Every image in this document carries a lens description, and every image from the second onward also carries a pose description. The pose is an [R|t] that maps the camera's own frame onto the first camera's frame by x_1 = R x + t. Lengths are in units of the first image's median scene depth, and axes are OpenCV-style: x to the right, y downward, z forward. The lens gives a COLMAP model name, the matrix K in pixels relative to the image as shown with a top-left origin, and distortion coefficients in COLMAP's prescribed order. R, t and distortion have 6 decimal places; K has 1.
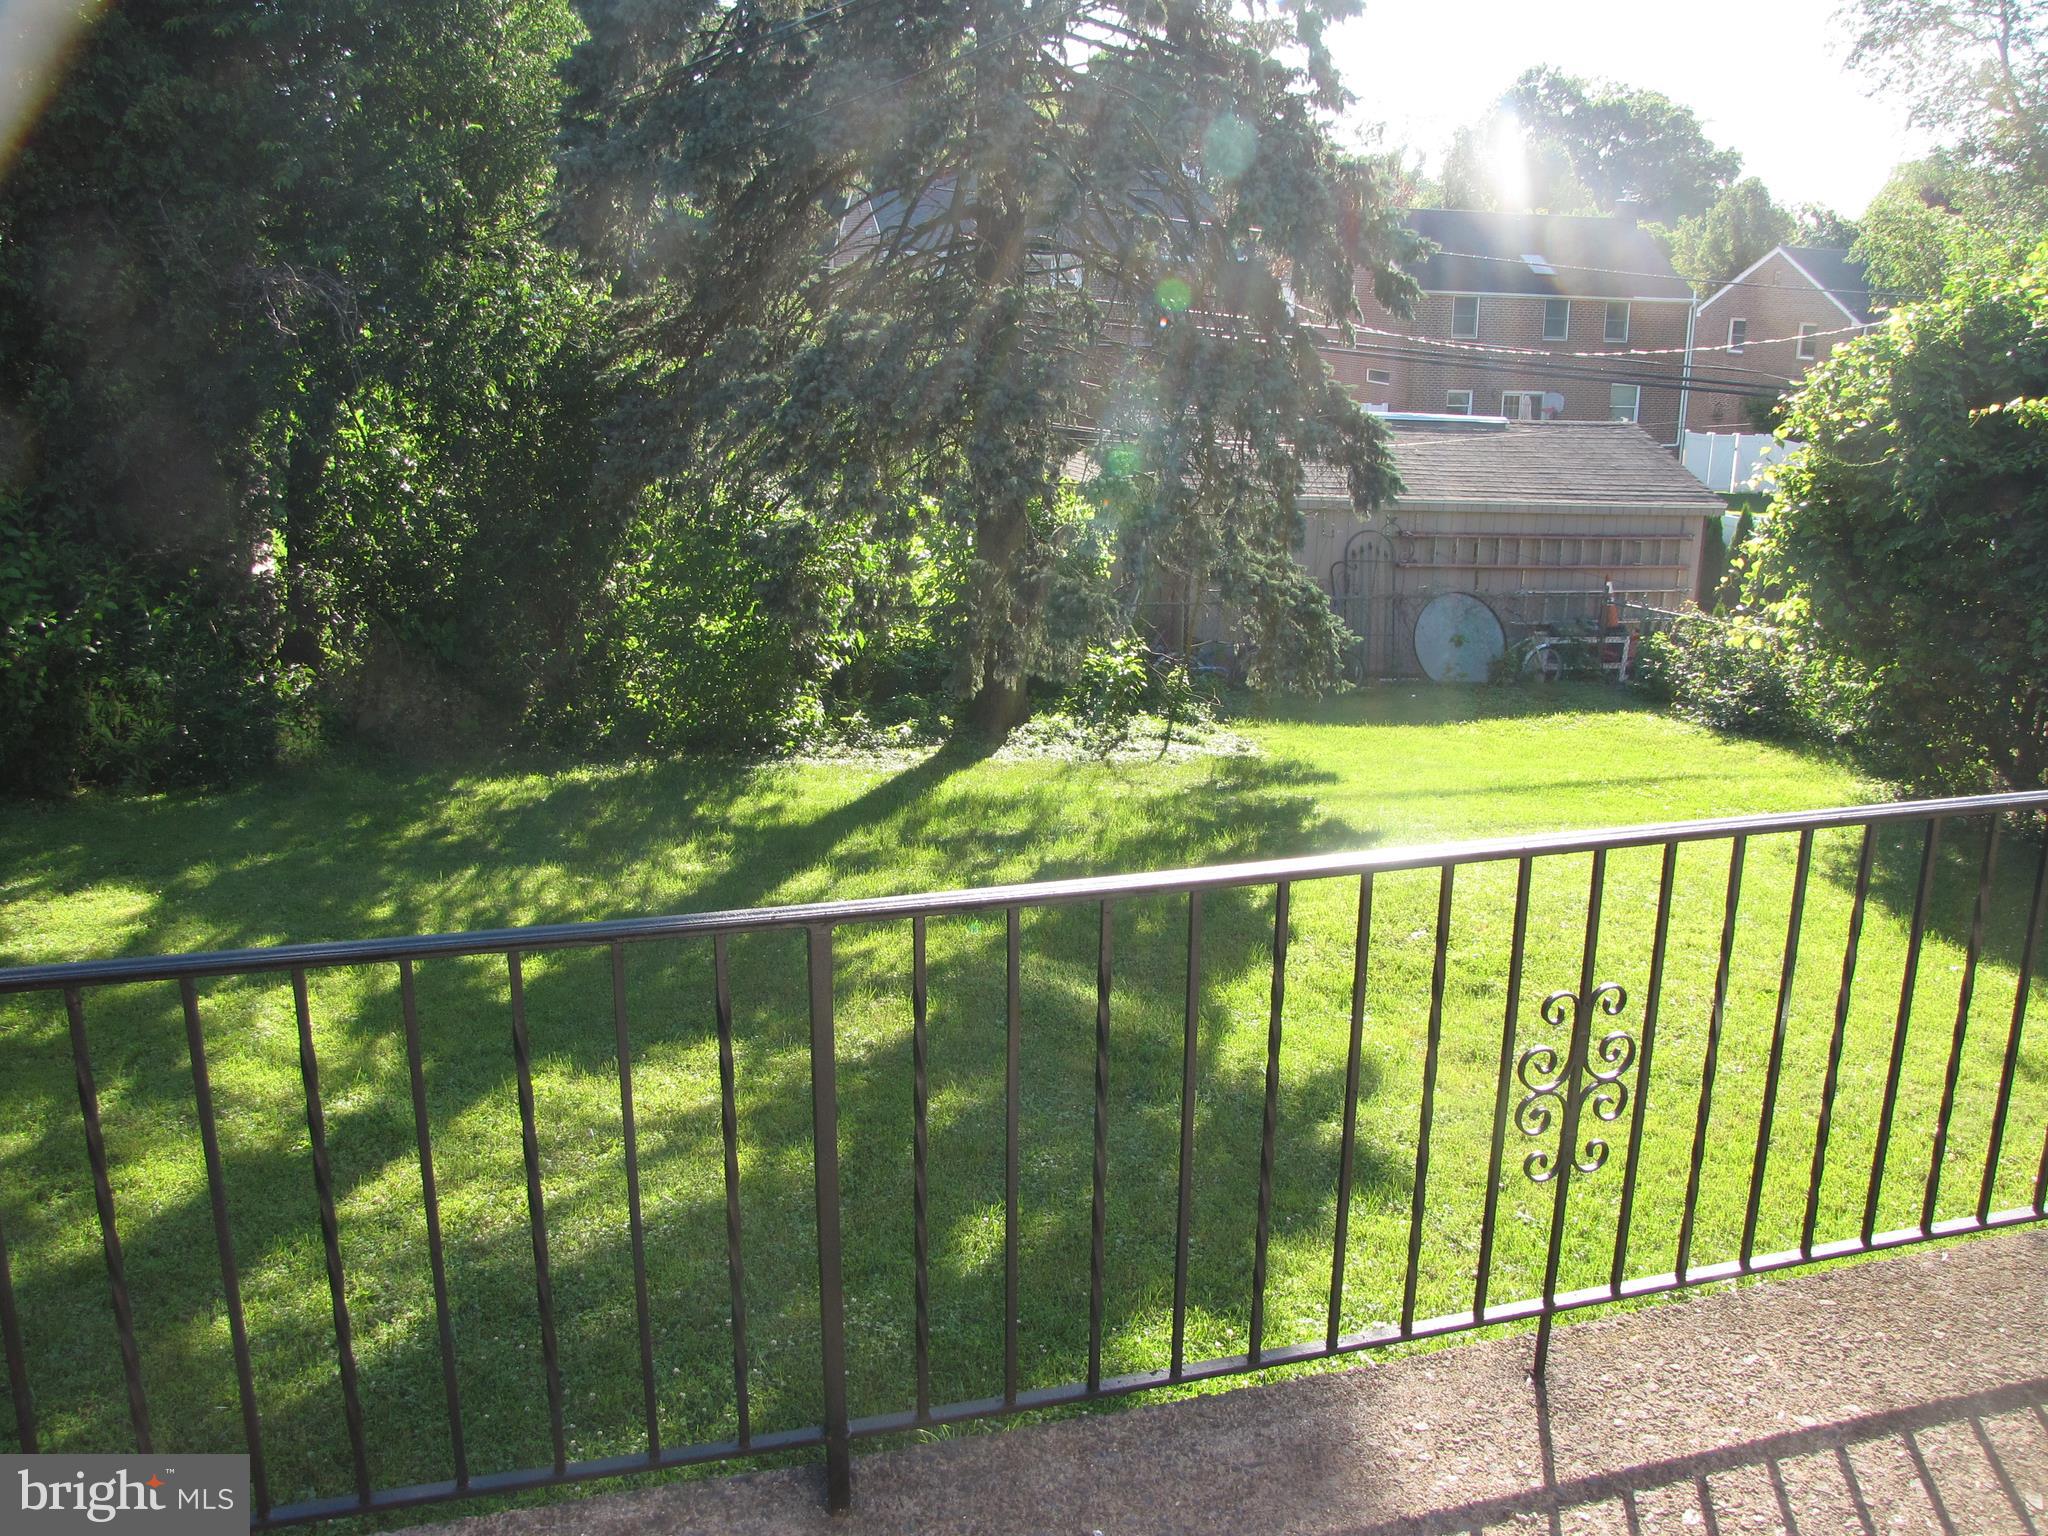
lens RADIAL K [[1768.0, 0, 1024.0], [0, 1768.0, 768.0], [0, 0, 1]] dist [-0.177773, 0.176968]
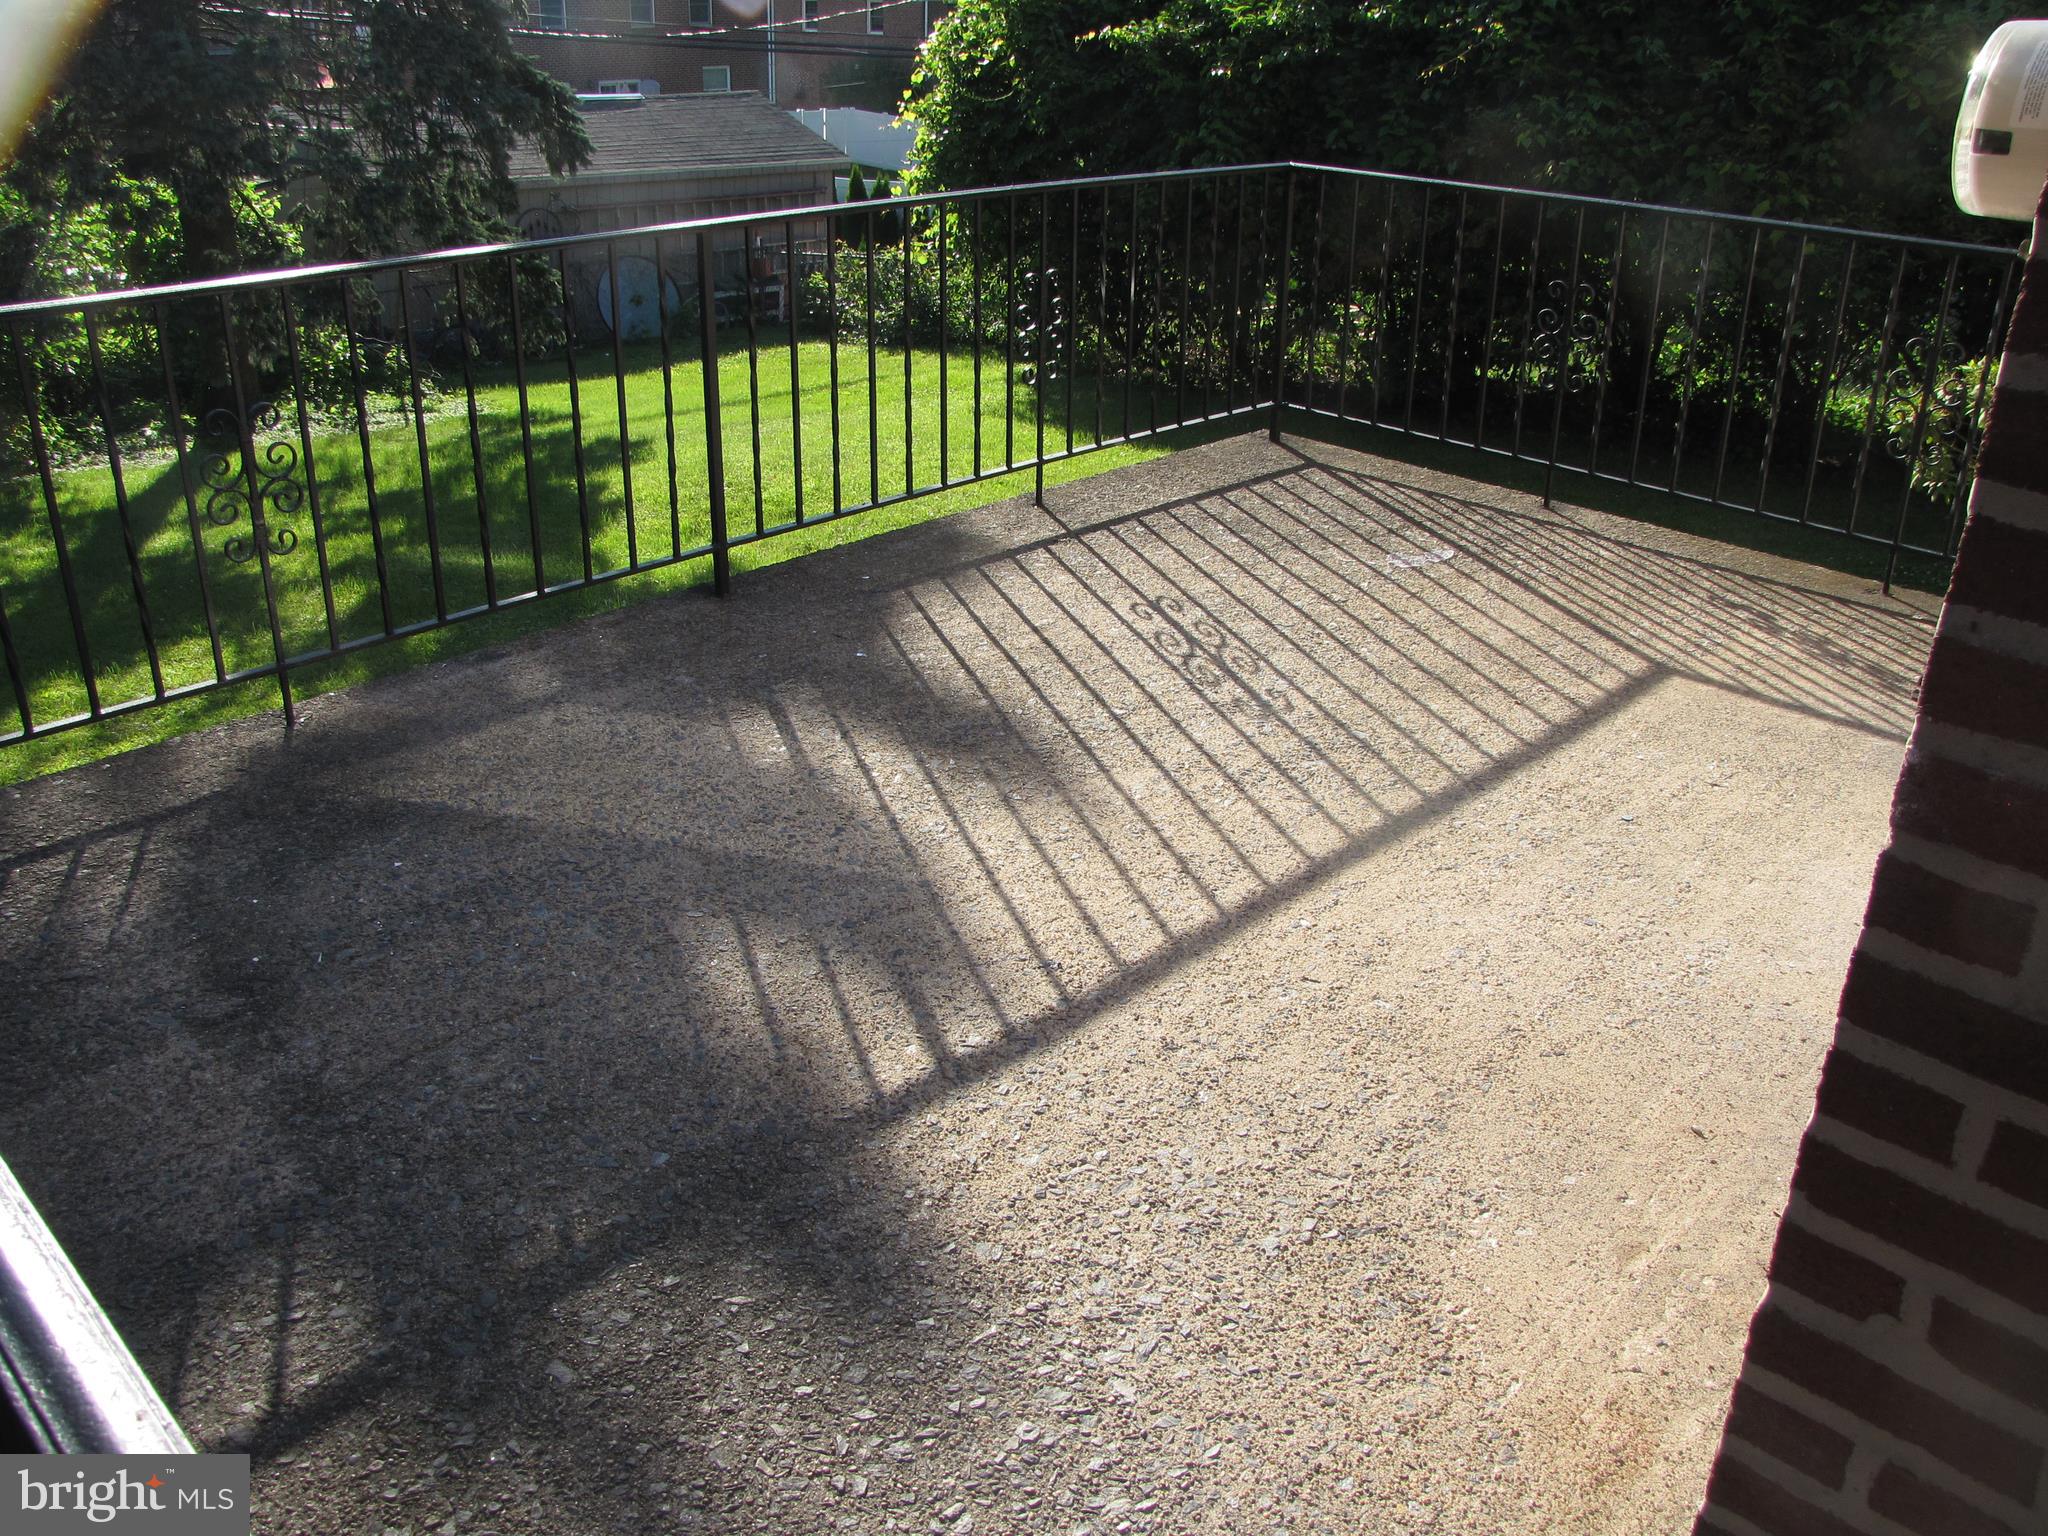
lens RADIAL K [[1768.0, 0, 1024.0], [0, 1768.0, 768.0], [0, 0, 1]] dist [-0.177773, 0.176968]
pose [[0.868888, -0.200093, 0.452765, -0.131914], [0.128494, 0.974478, 0.184068, 0.061054], [-0.478041, -0.101757, 0.872423, -0.138512]]
